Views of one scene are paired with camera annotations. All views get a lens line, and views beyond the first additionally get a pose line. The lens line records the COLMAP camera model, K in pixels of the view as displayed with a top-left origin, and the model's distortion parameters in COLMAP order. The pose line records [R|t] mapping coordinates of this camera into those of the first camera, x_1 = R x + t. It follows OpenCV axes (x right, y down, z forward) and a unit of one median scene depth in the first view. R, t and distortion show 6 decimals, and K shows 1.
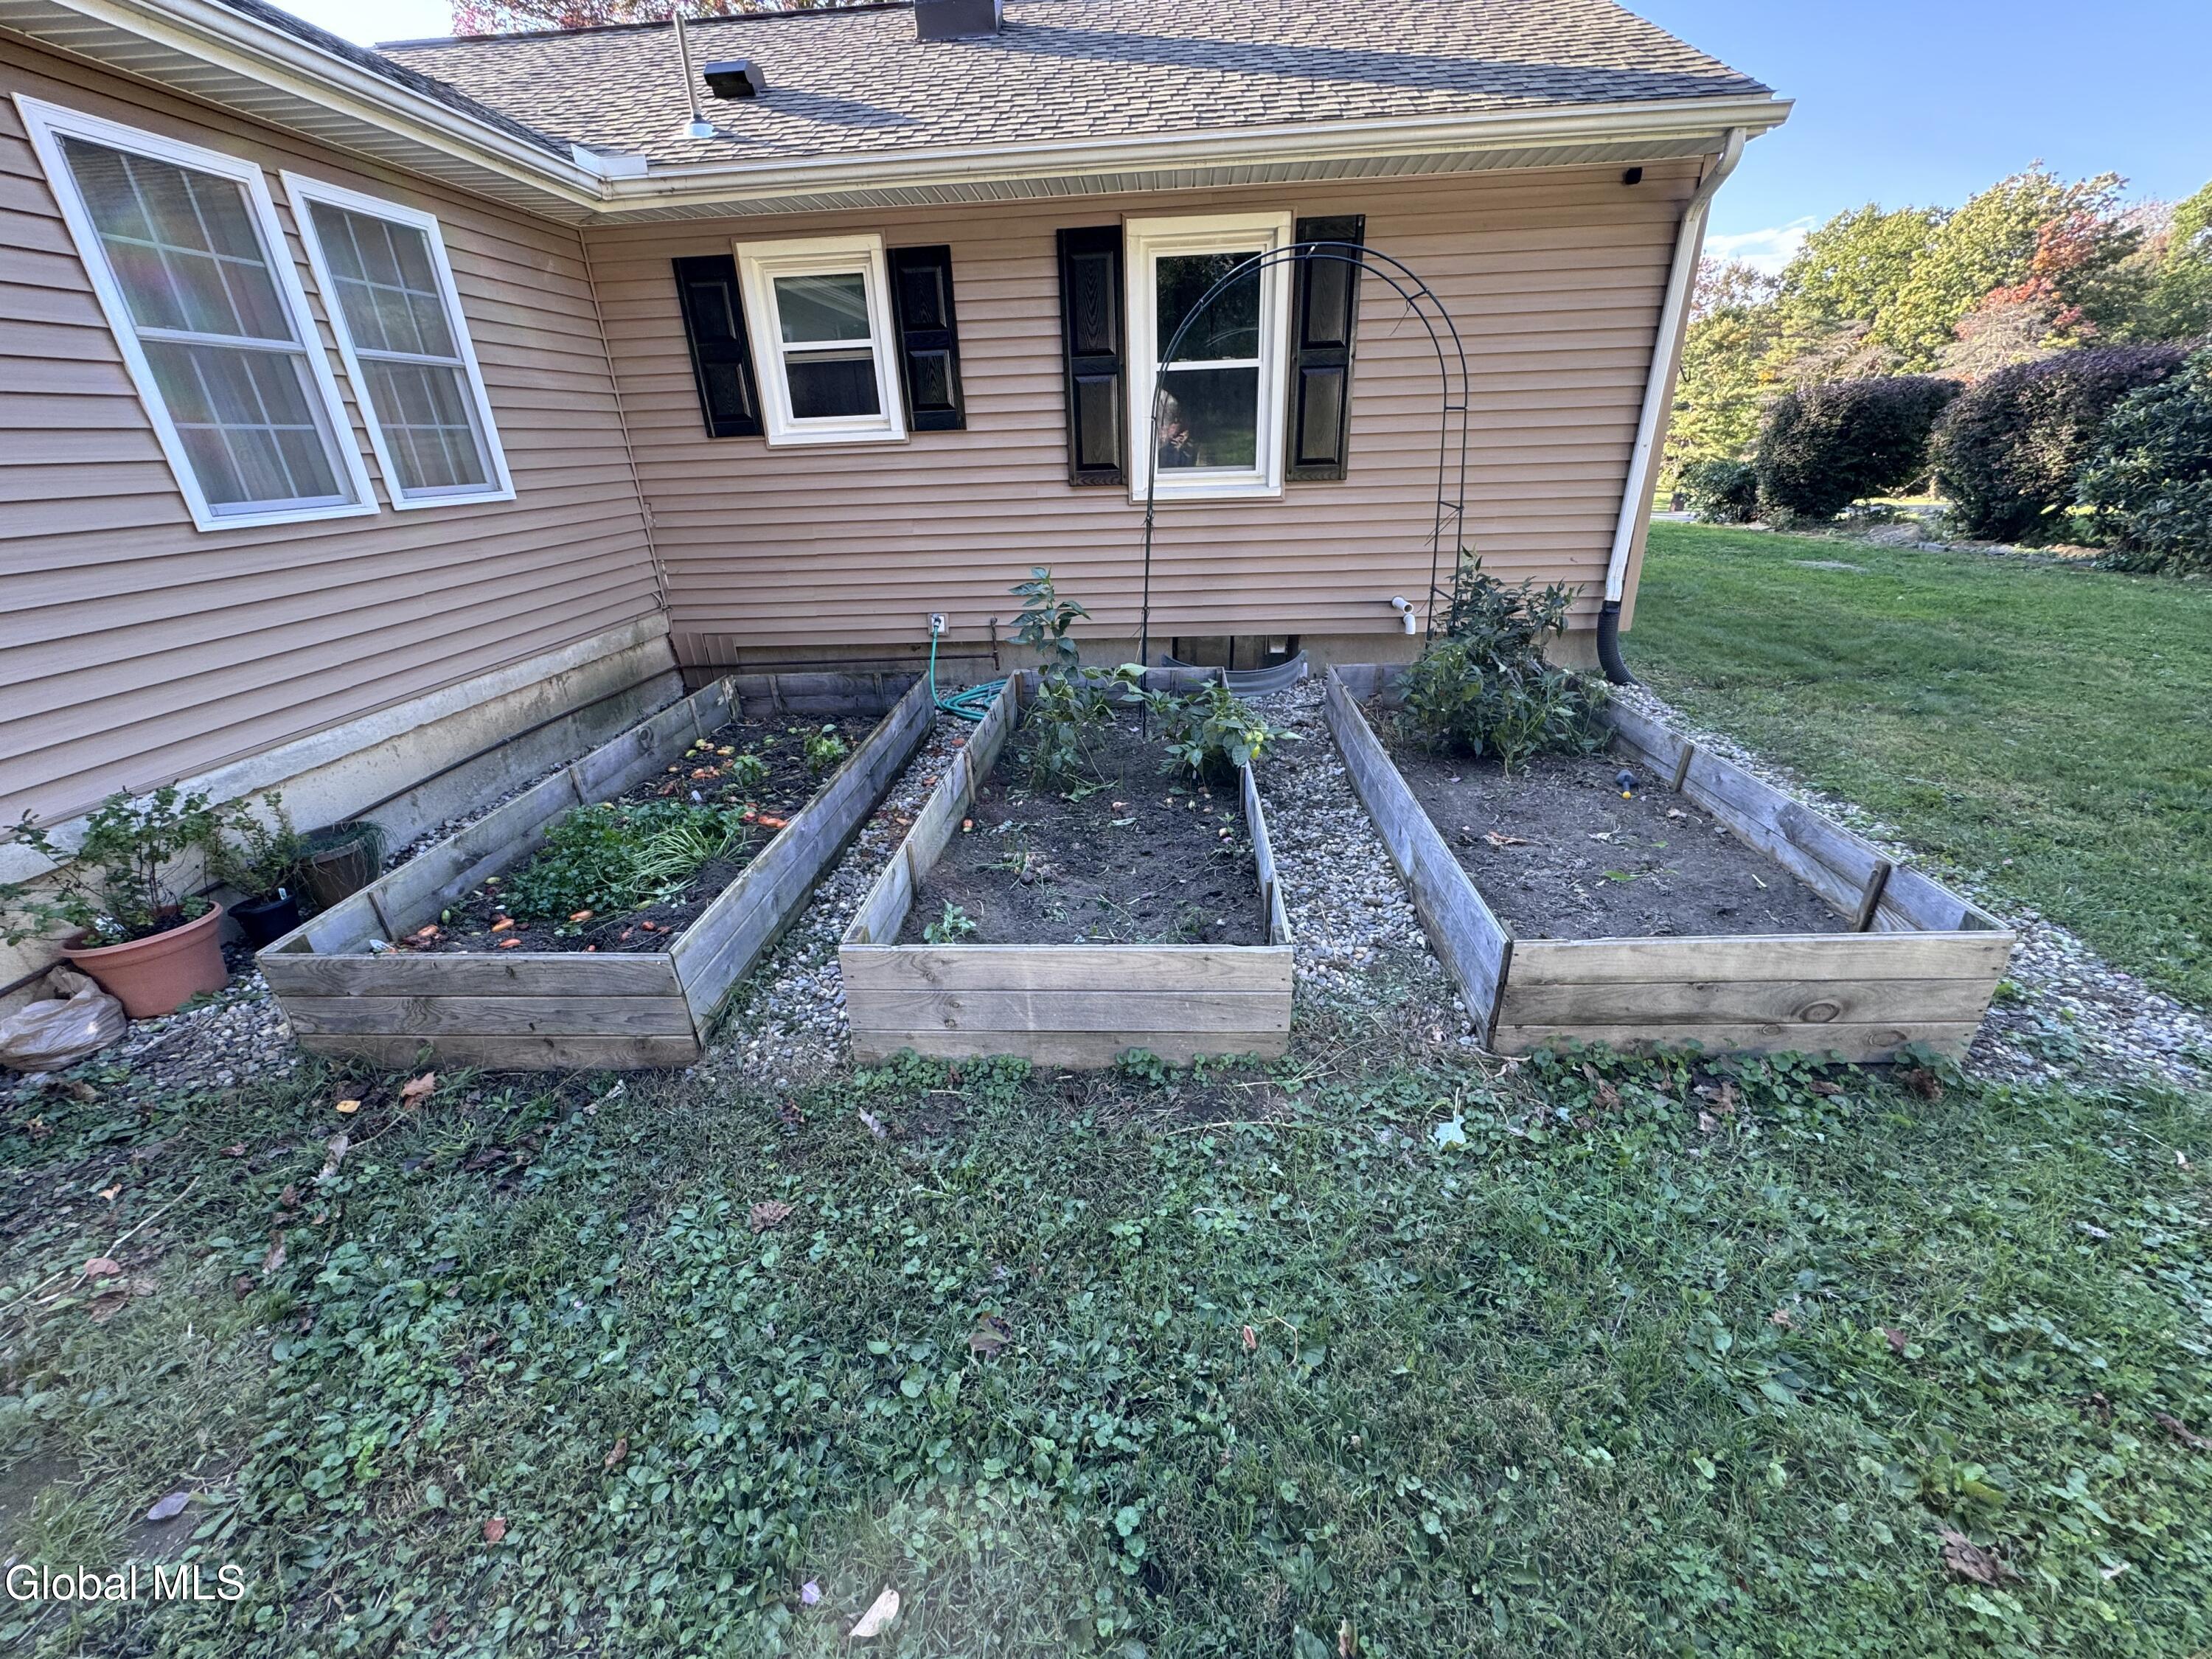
lens RADIAL K [[884.0, 0, 1103.8], [0, 884.0, 825.1], [0, 0, 1]] dist [-0.001216, -0.000067]
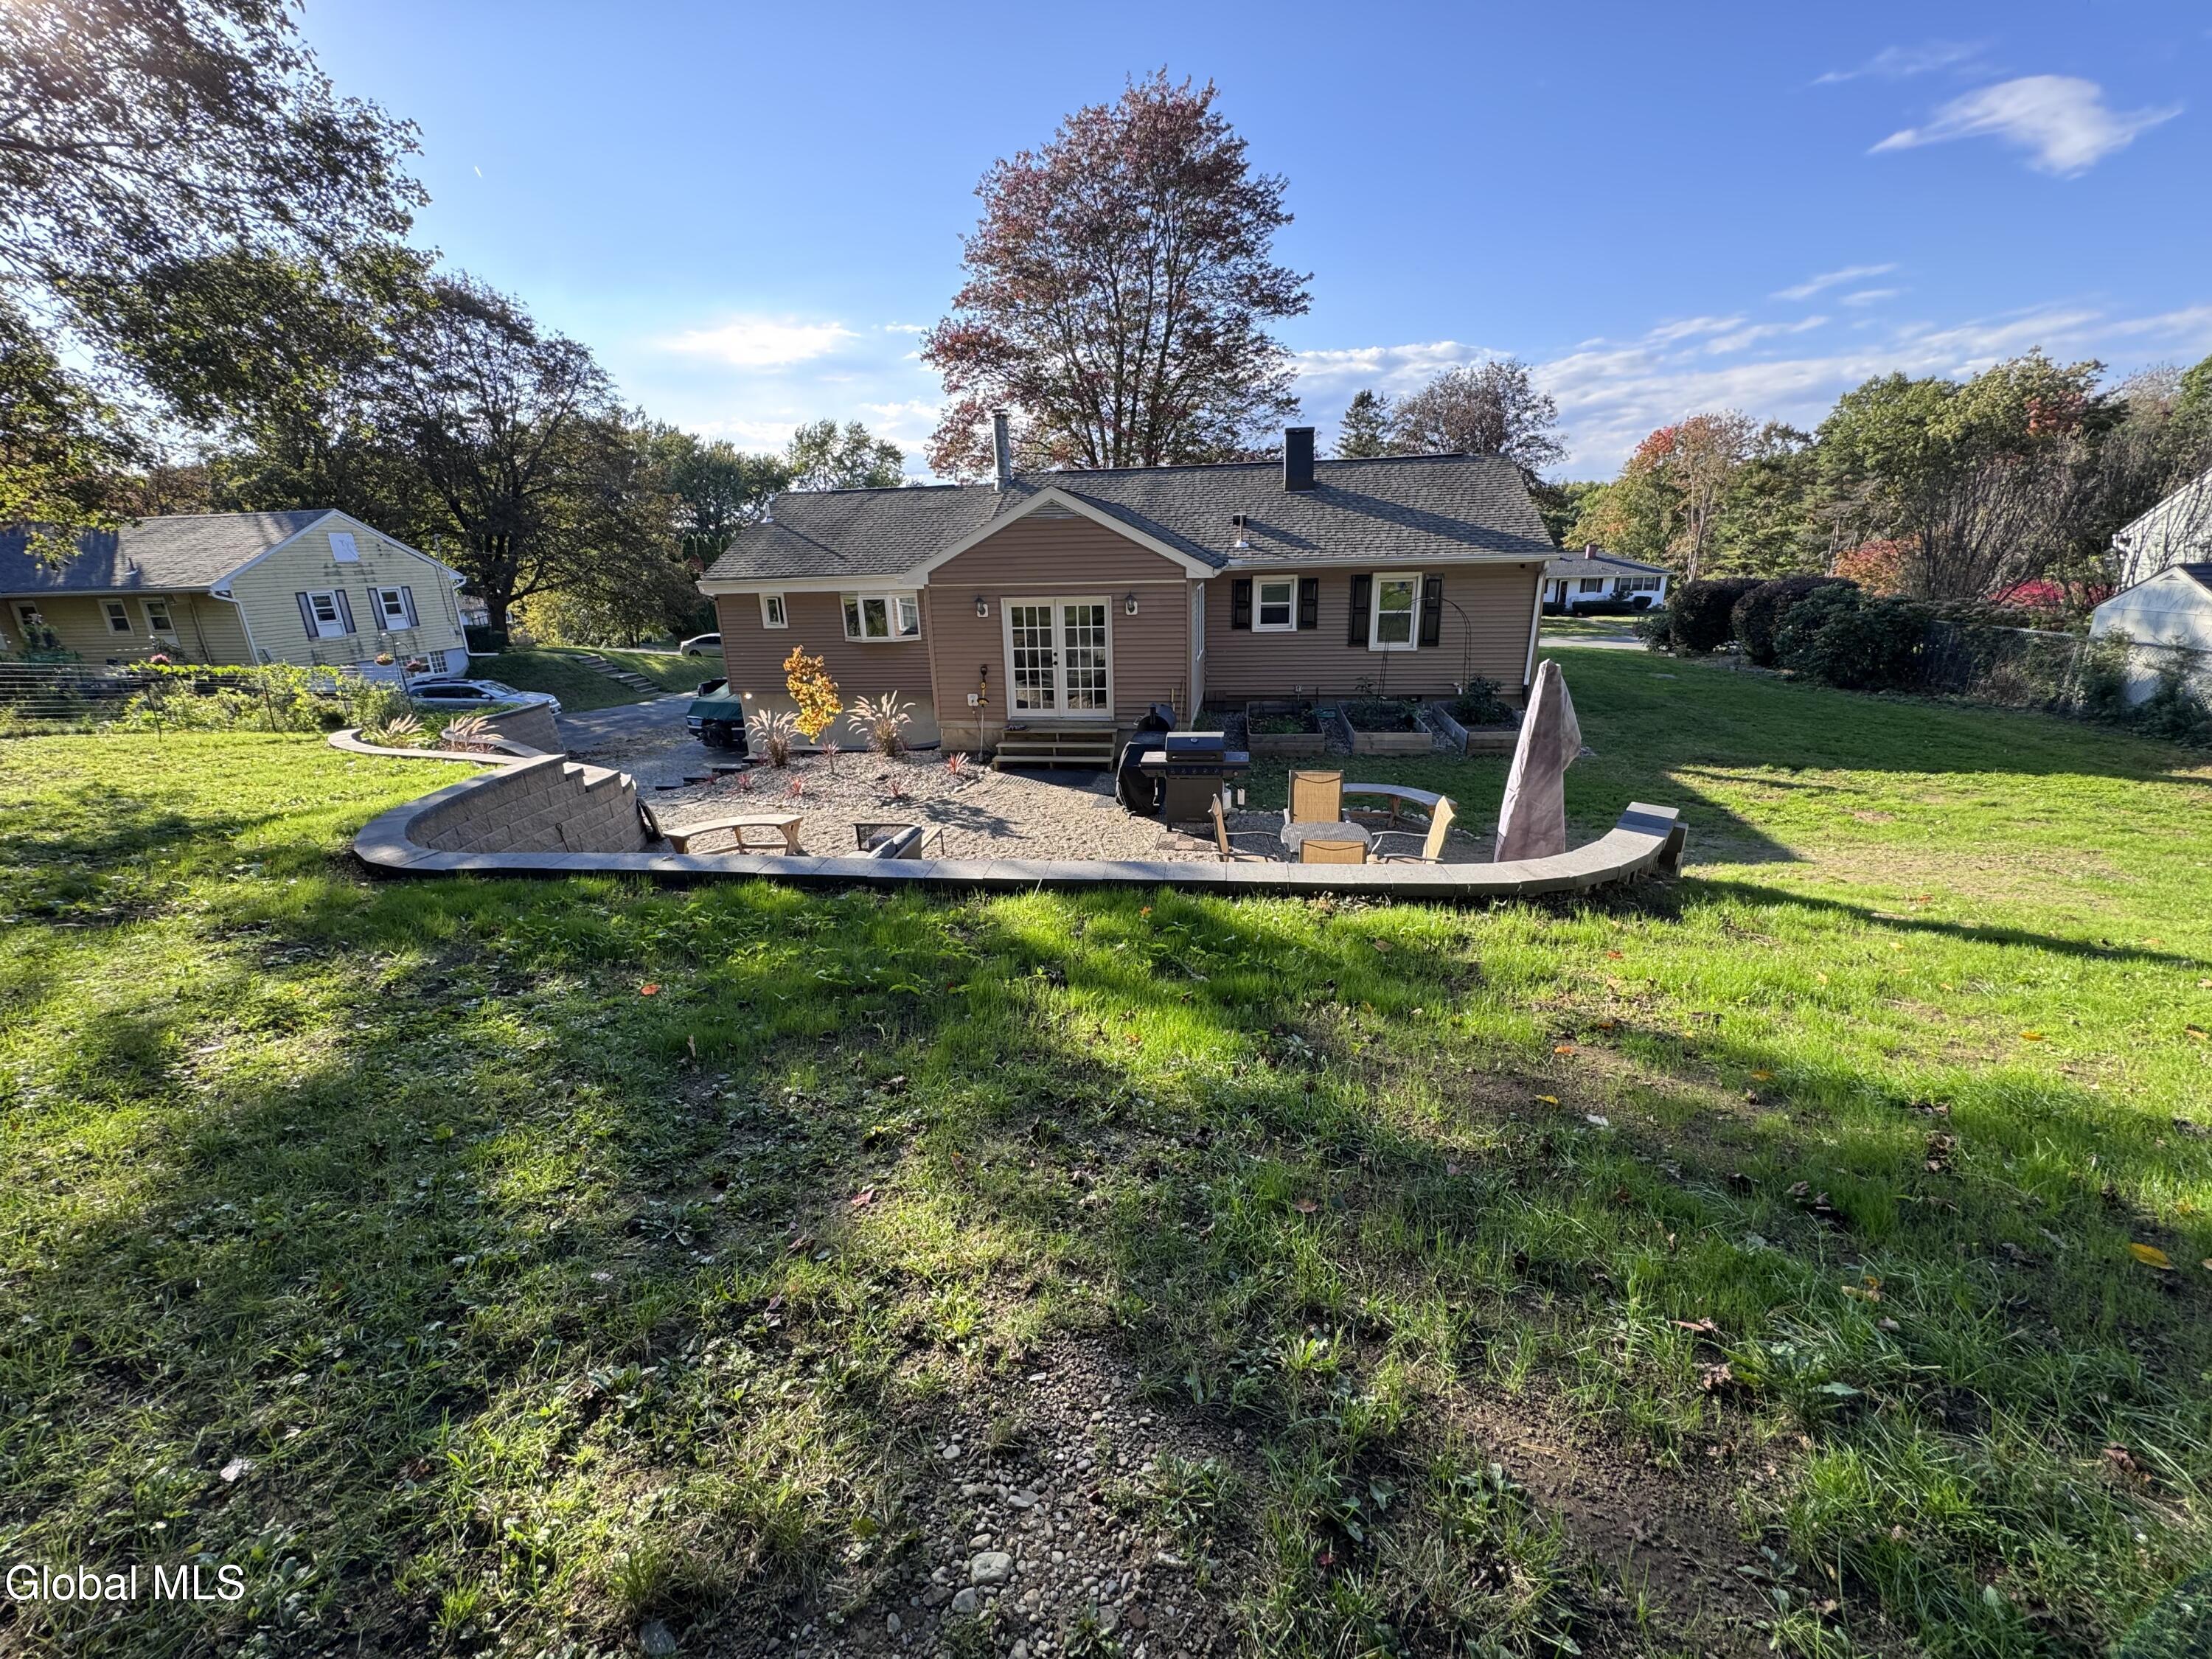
lens RADIAL K [[884.0, 0, 1103.8], [0, 884.0, 825.1], [0, 0, 1]] dist [-0.001216, -0.000067]
pose [[0.996488, 0.035541, -0.075823, -0.047974], [-0.043473, 0.993452, -0.105656, 0.046281], [0.071572, 0.108581, 0.991508, -0.157801]]
